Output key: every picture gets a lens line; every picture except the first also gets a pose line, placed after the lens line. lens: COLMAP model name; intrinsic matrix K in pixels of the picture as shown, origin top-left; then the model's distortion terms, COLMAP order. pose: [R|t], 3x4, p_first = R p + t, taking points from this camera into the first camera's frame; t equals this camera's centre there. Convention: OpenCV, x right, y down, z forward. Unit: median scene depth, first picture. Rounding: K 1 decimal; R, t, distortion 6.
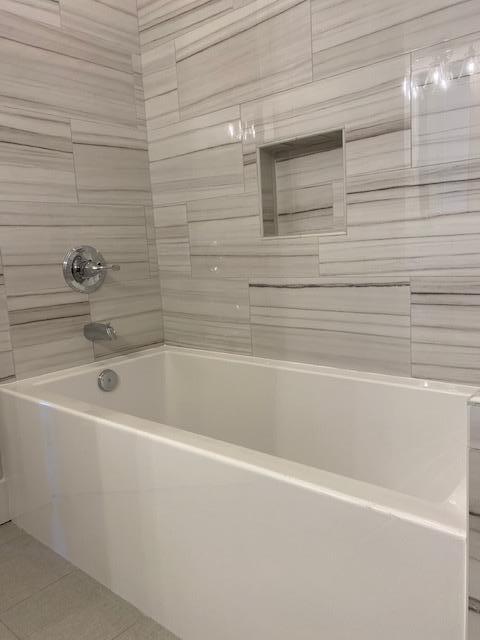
lens RADIAL K [[491.4, 0, 241.0], [0, 491.4, 324.4], [0, 0, 1]] dist [0.008079, -0.043877]
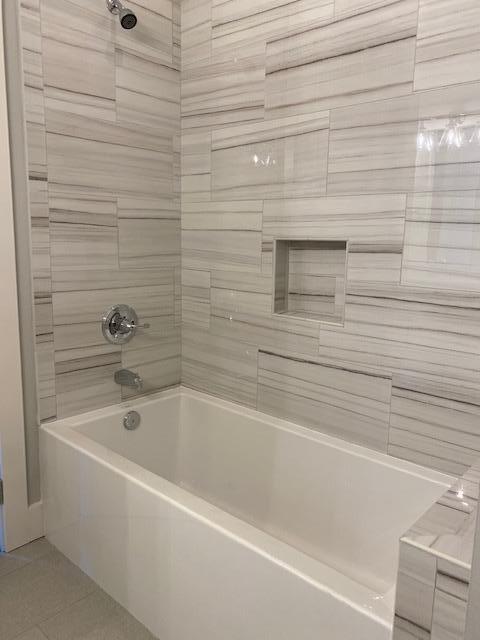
lens RADIAL K [[491.4, 0, 239.1], [0, 491.4, 313.4], [0, 0, 1]] dist [0.008079, -0.043877]
pose [[0.996452, 0.080534, -0.024445, -0.008620], [-0.080102, 0.996621, 0.018193, -0.190071], [0.025827, -0.016170, 0.999536, -0.166884]]
